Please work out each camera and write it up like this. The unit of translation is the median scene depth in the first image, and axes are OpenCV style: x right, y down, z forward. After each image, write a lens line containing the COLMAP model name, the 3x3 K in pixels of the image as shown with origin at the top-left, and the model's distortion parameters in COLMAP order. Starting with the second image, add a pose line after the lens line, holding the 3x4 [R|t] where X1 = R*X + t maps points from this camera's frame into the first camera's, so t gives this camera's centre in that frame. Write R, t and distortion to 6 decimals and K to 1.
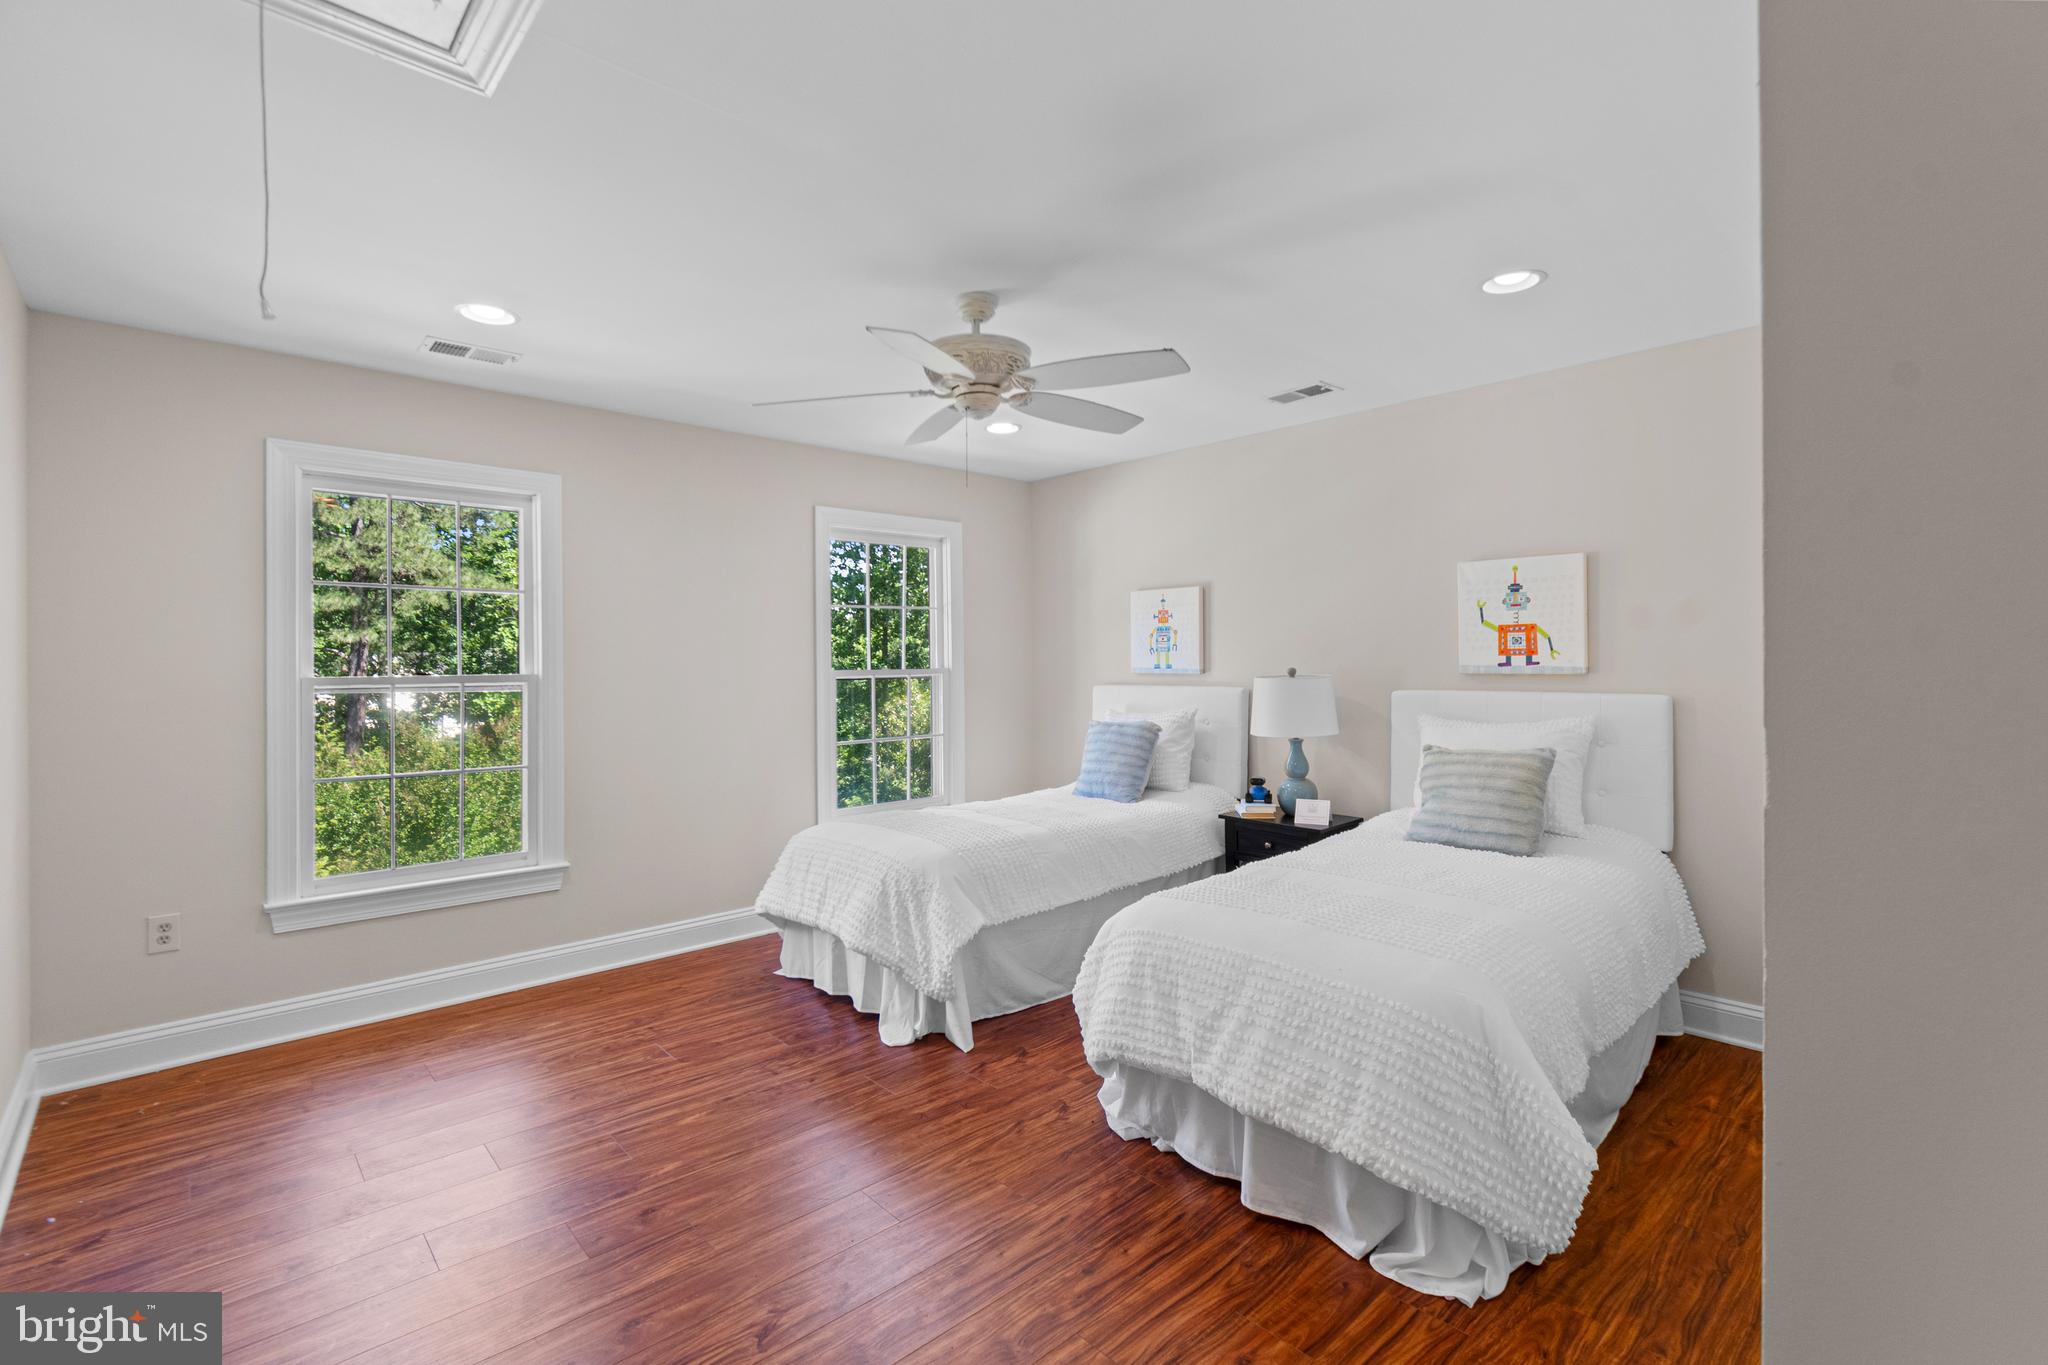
lens RADIAL K [[919.2, 0, 1011.6], [0, 919.2, 665.4], [0, 0, 1]] dist [0.003402, -0.000348]
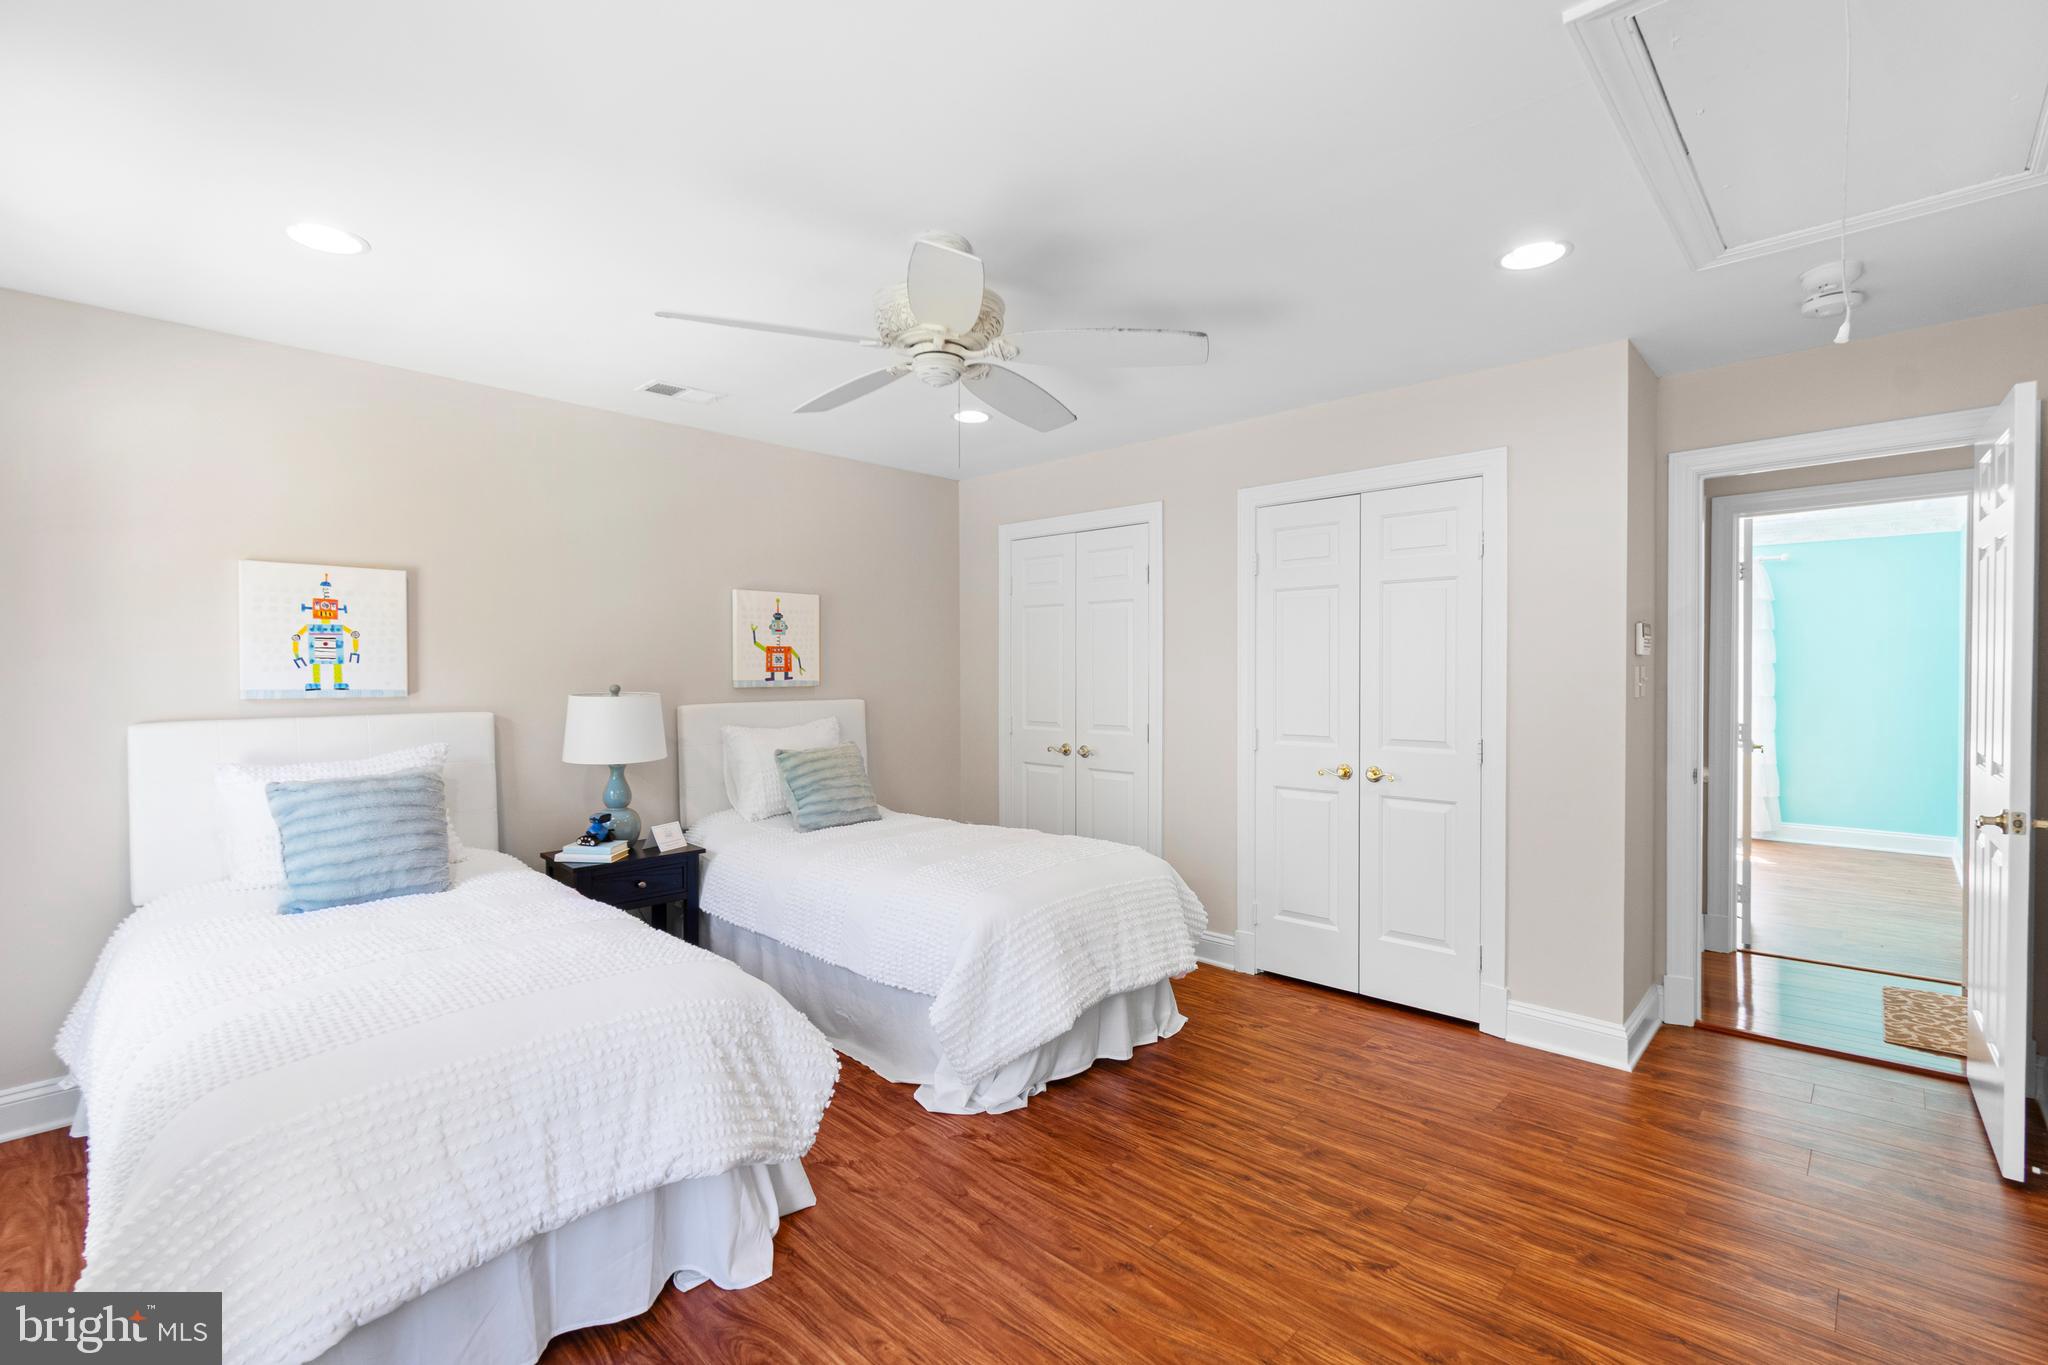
lens RADIAL K [[919.2, 0, 1011.6], [0, 919.2, 665.4], [0, 0, 1]] dist [0.003402, -0.000348]
pose [[-0.074379, 0.016068, 0.997101, -0.700071], [0.013493, 0.999795, -0.015105, 0.003422], [-0.997139, 0.012331, -0.074581, 0.780887]]
